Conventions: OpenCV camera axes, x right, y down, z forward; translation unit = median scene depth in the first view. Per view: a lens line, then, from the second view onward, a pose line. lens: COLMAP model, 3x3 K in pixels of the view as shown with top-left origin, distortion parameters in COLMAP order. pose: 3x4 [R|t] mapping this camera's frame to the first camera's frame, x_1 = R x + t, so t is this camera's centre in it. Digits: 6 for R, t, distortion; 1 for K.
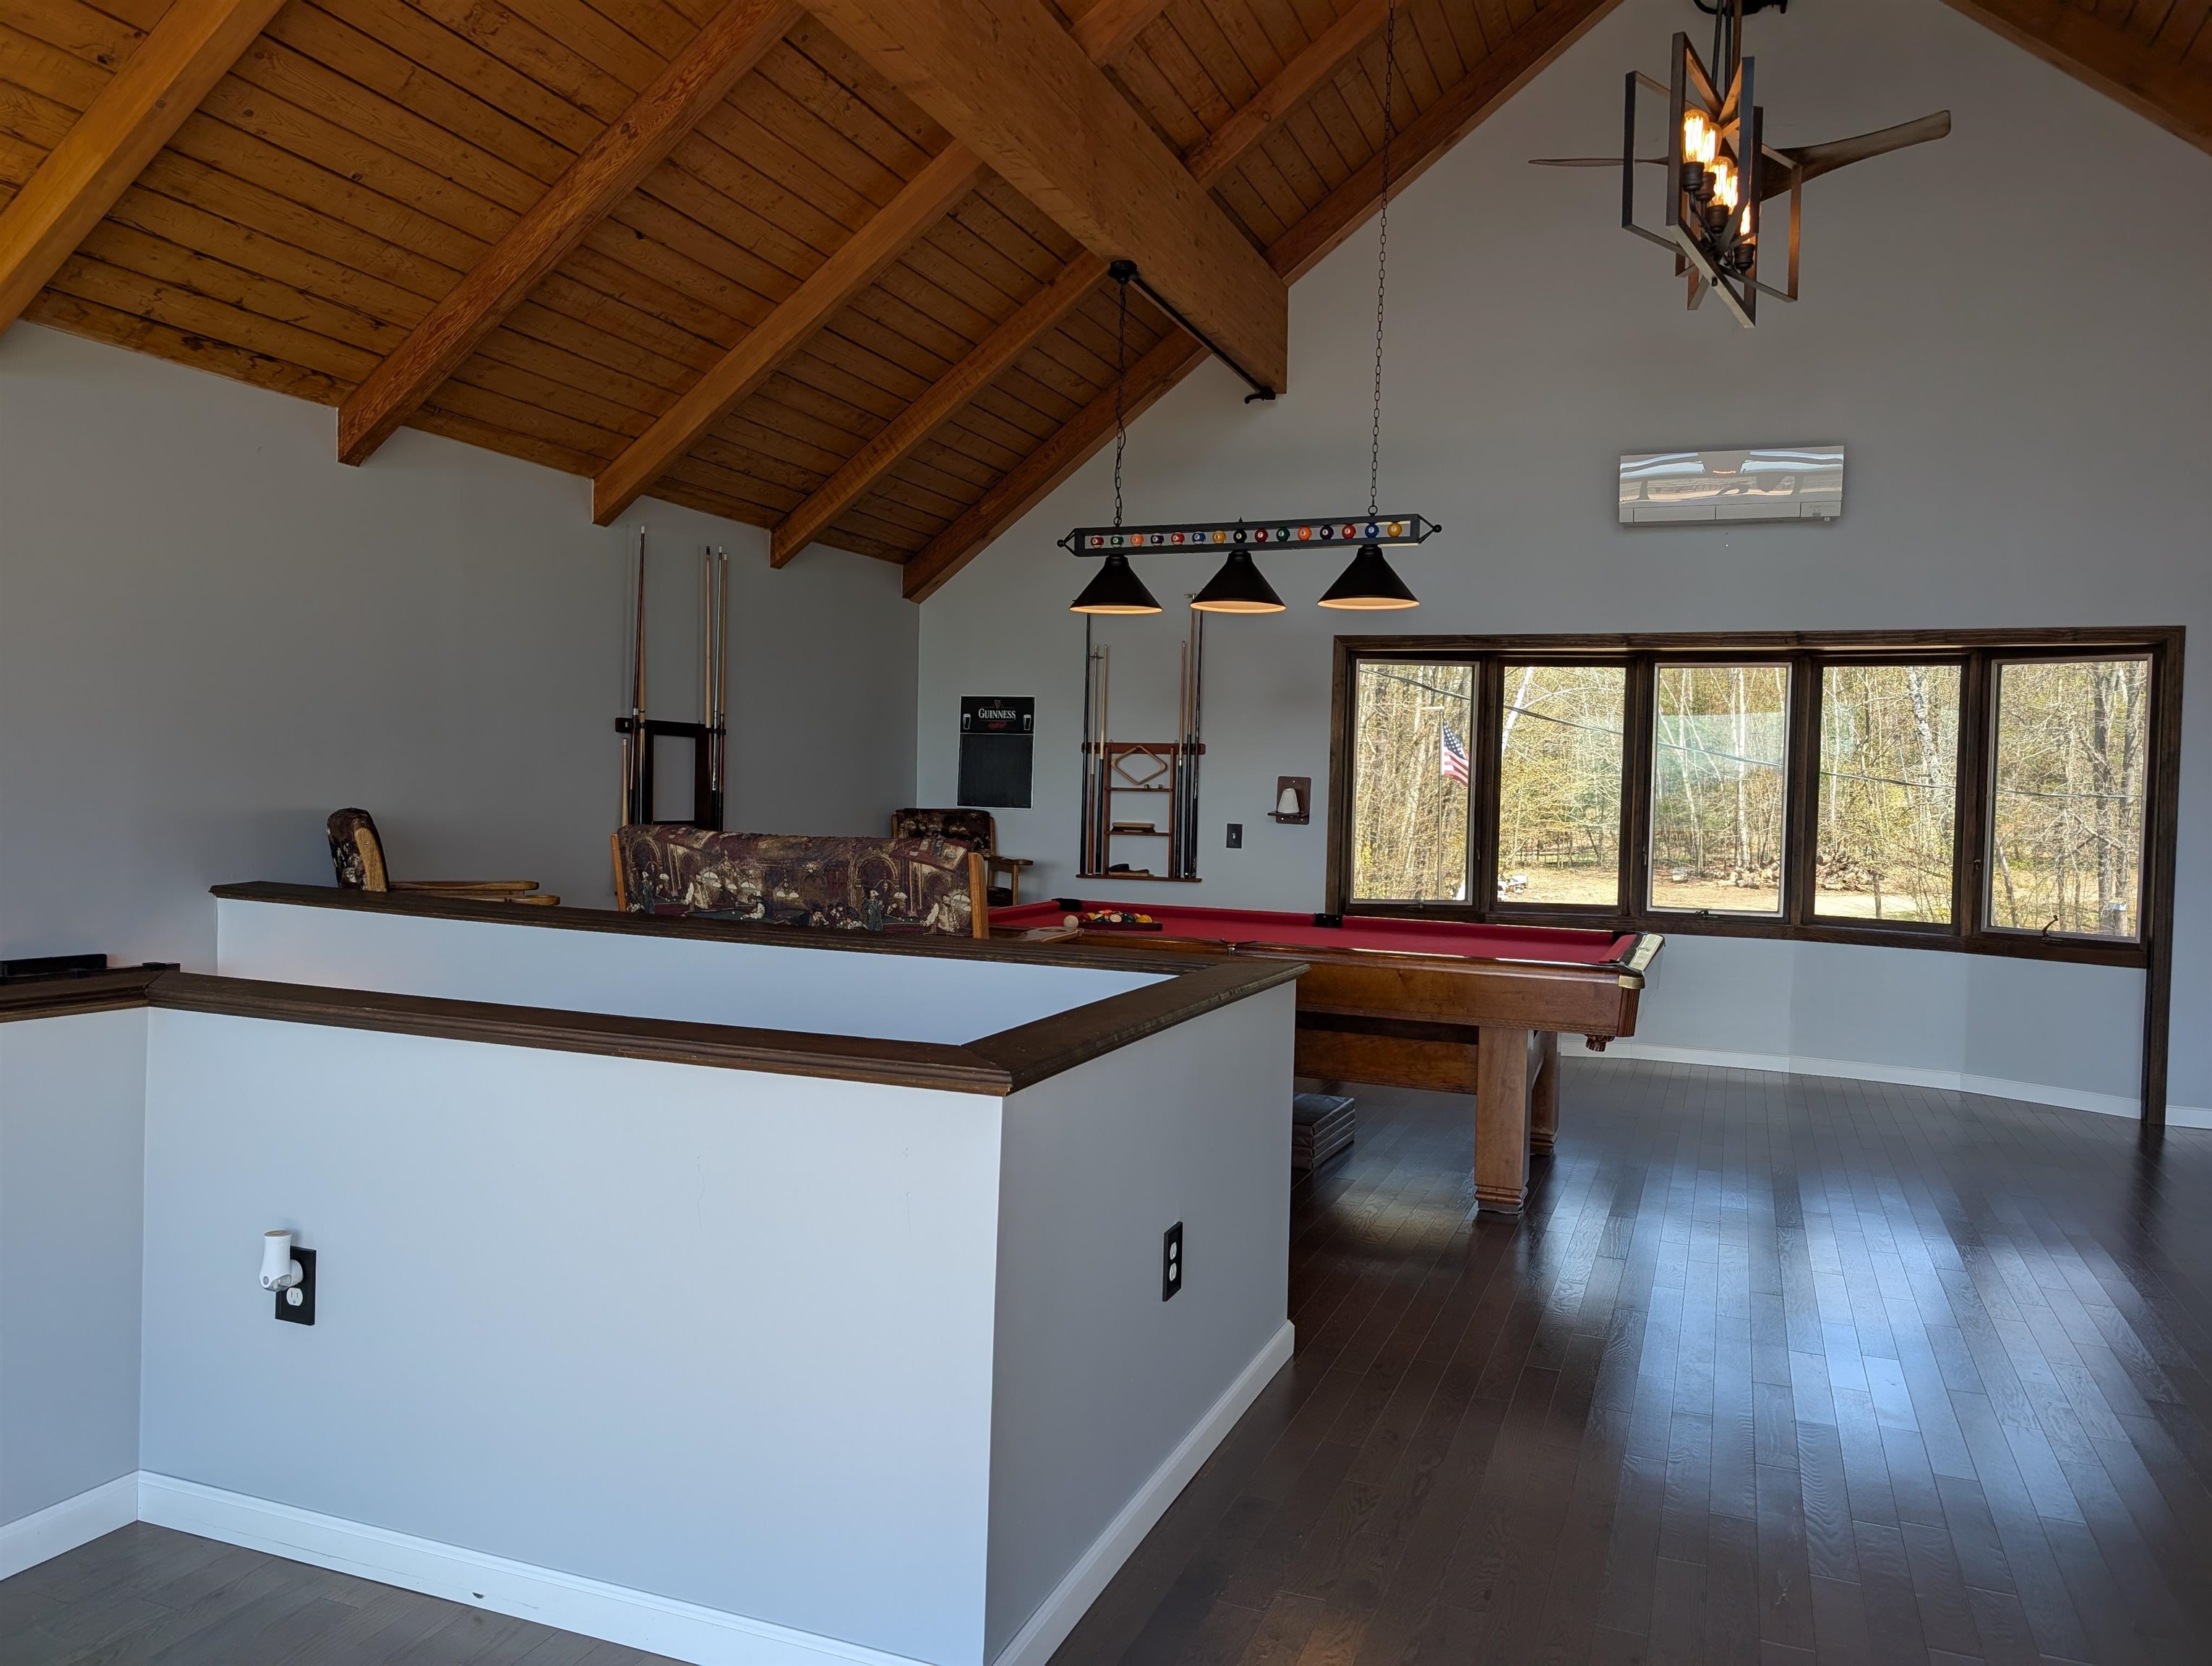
lens RADIAL K [[1608.0, 0, 1127.6], [0, 1608.0, 830.6], [0, 0, 1]] dist [0.044450, -0.036043]
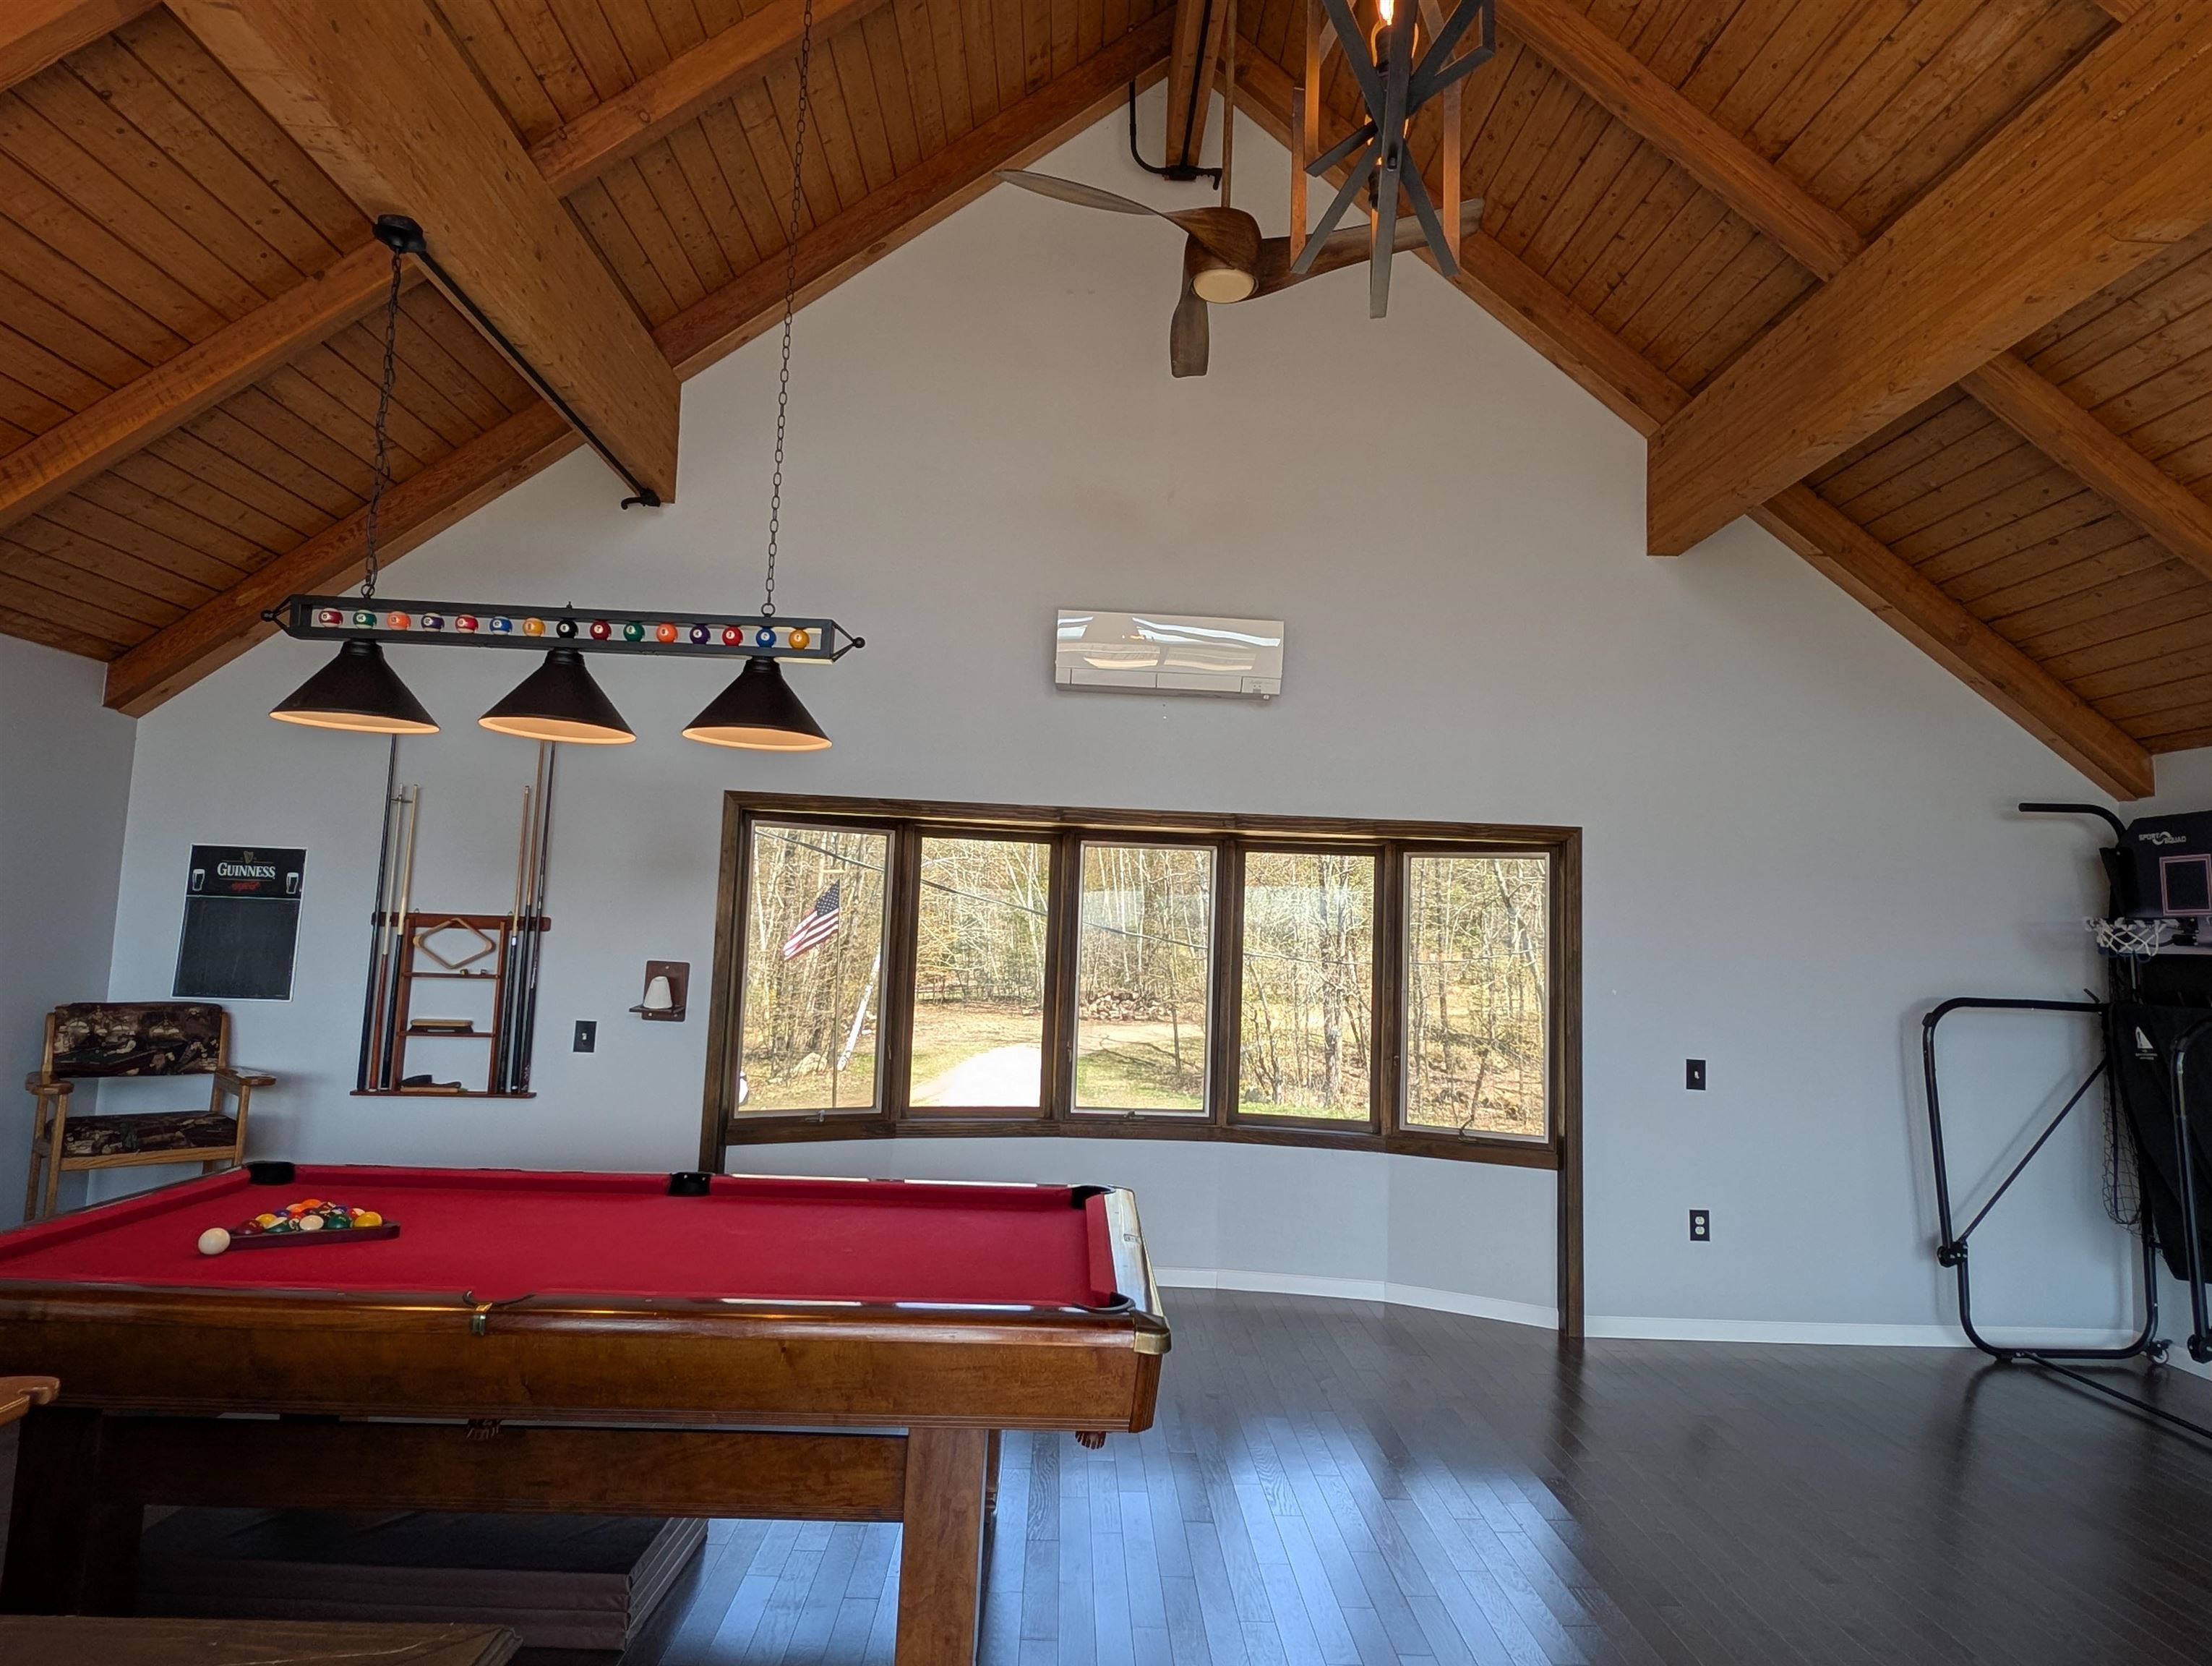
lens RADIAL K [[1293.4, 0, 1127.4], [0, 1293.4, 818.1], [0, 0, 1]] dist [0.028017, -0.017013]
pose [[0.916642, 0.047255, 0.396906, 0.060470], [-0.001613, 0.993416, -0.114550, -0.034528], [-0.399706, 0.104361, 0.910683, 0.345168]]
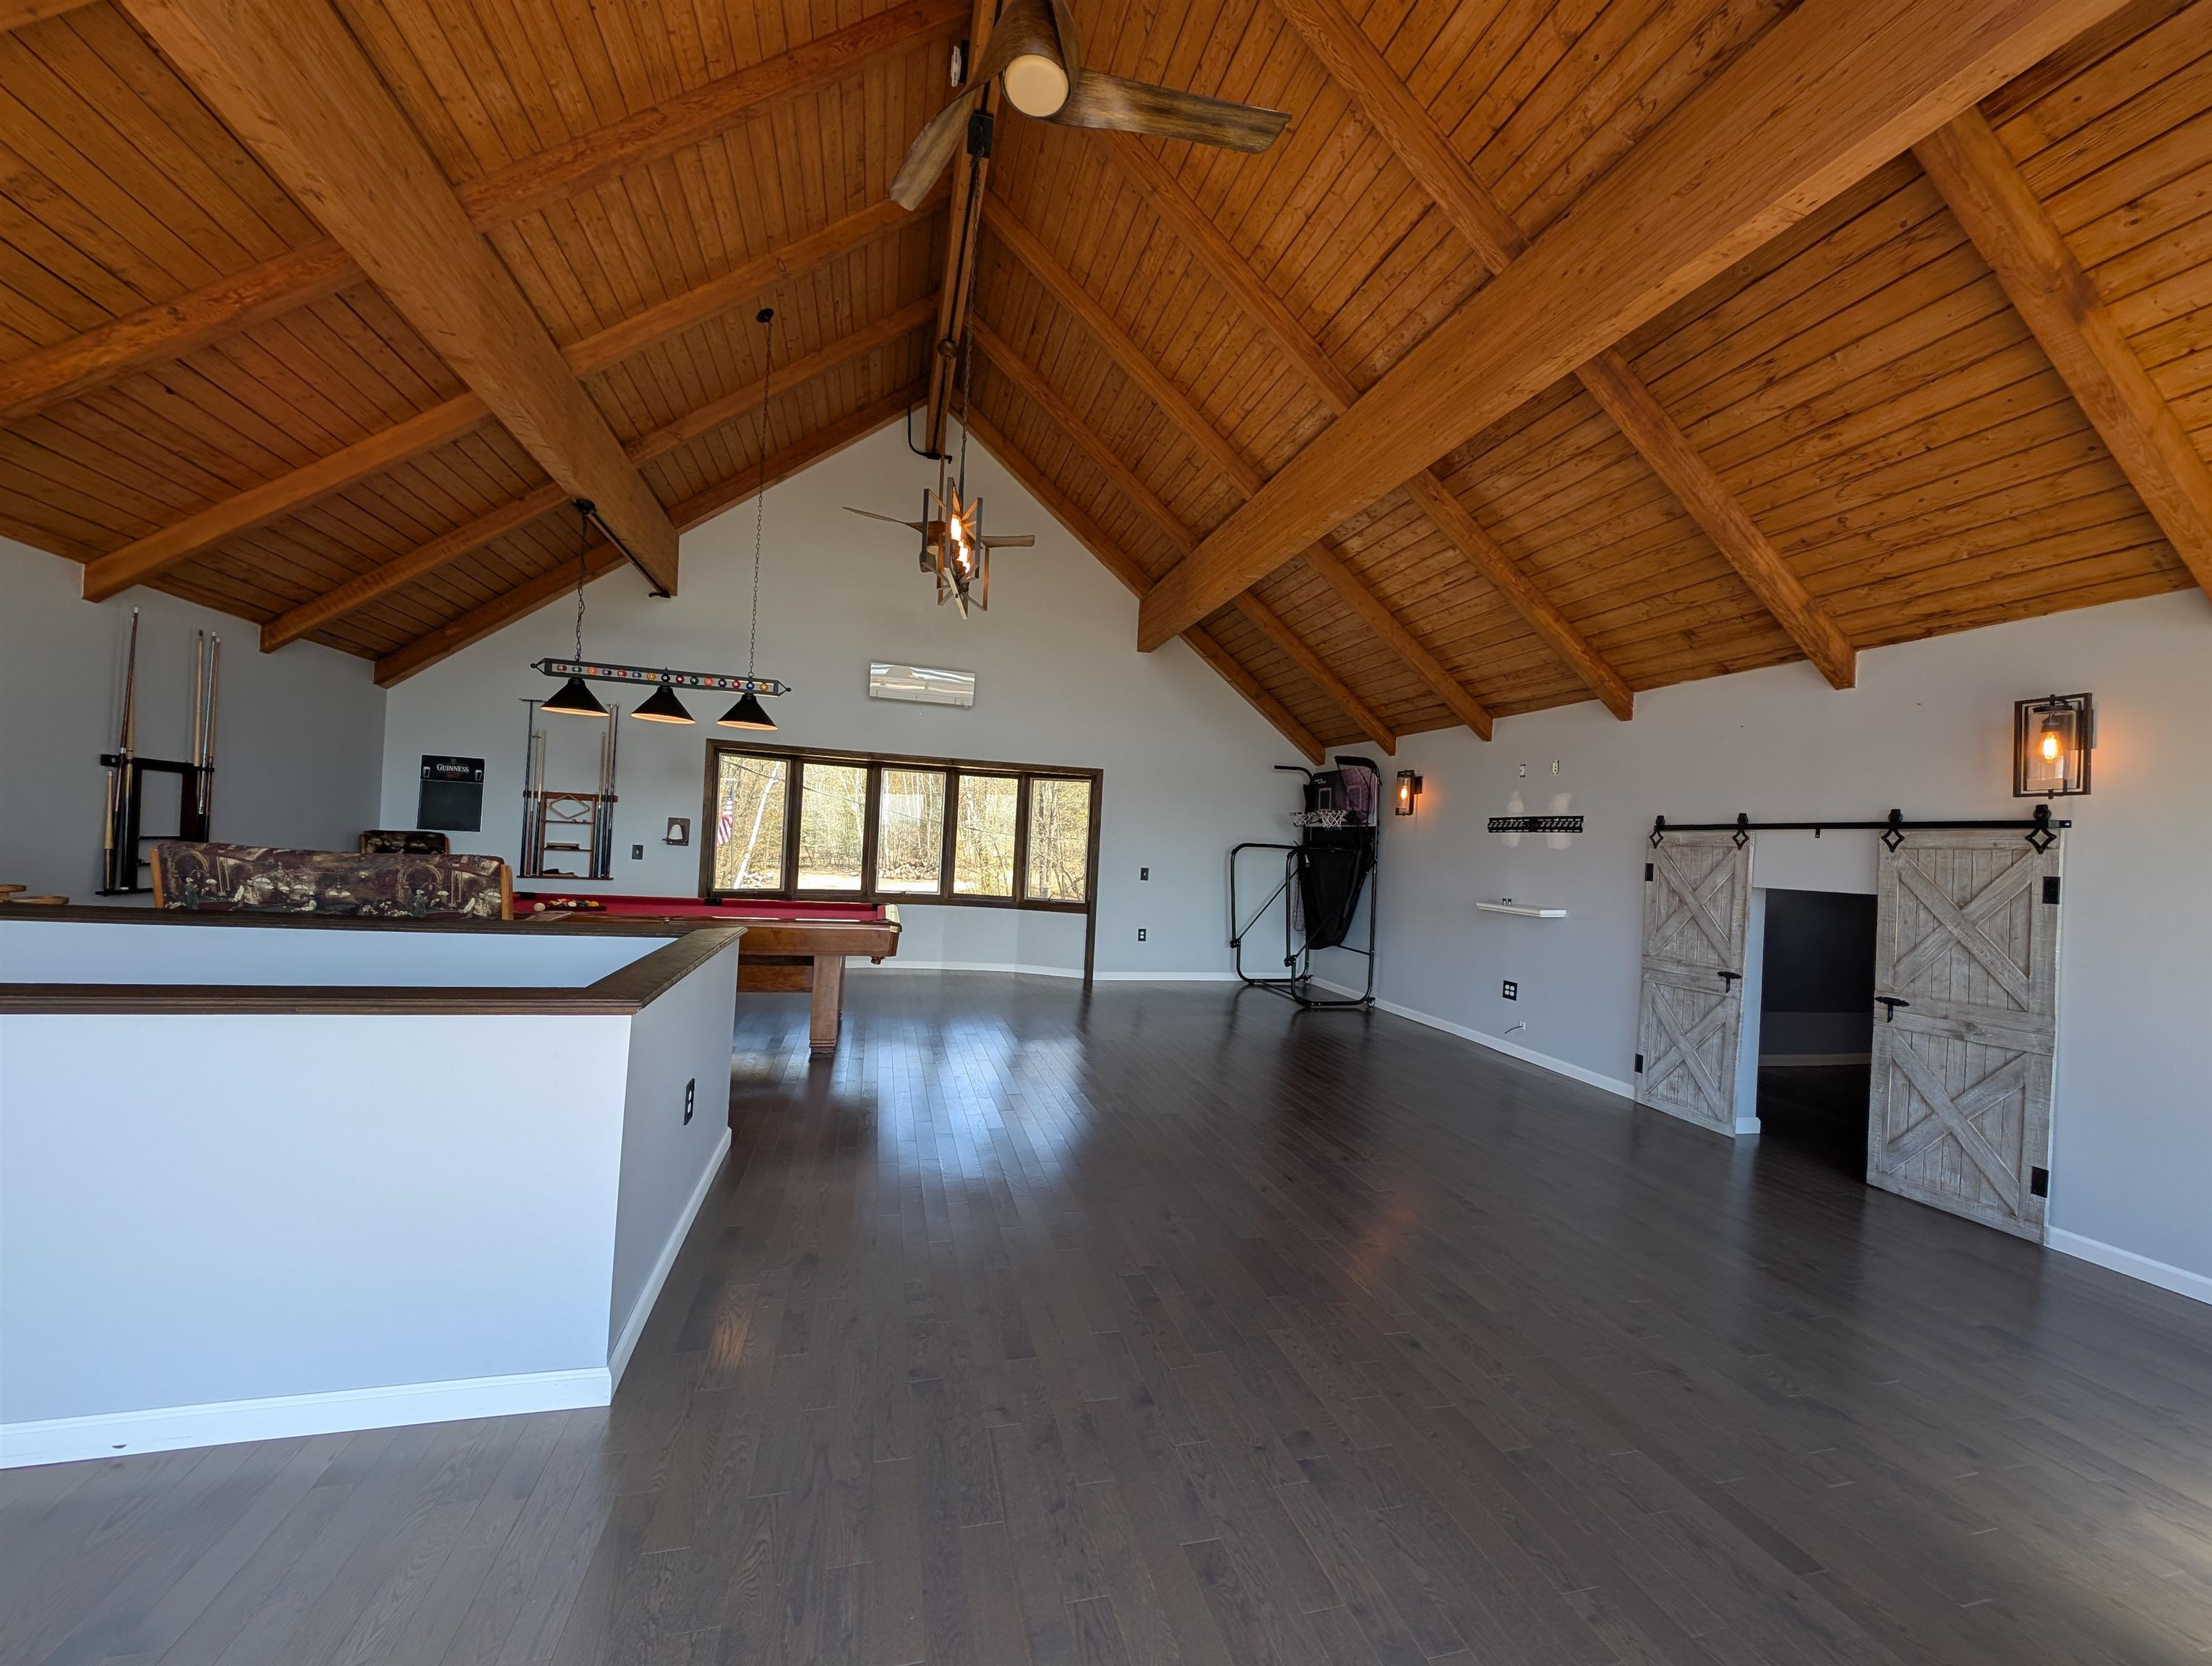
lens RADIAL K [[846.1, 0, 1109.1], [0, 846.1, 843.7], [0, 0, 1]] dist [0.003976, -0.000398]
pose [[0.808083, 0.017884, 0.588798, -0.063065], [-0.014295, 0.999840, -0.010750, -0.003409], [-0.588896, 0.000270, 0.808209, -0.002154]]
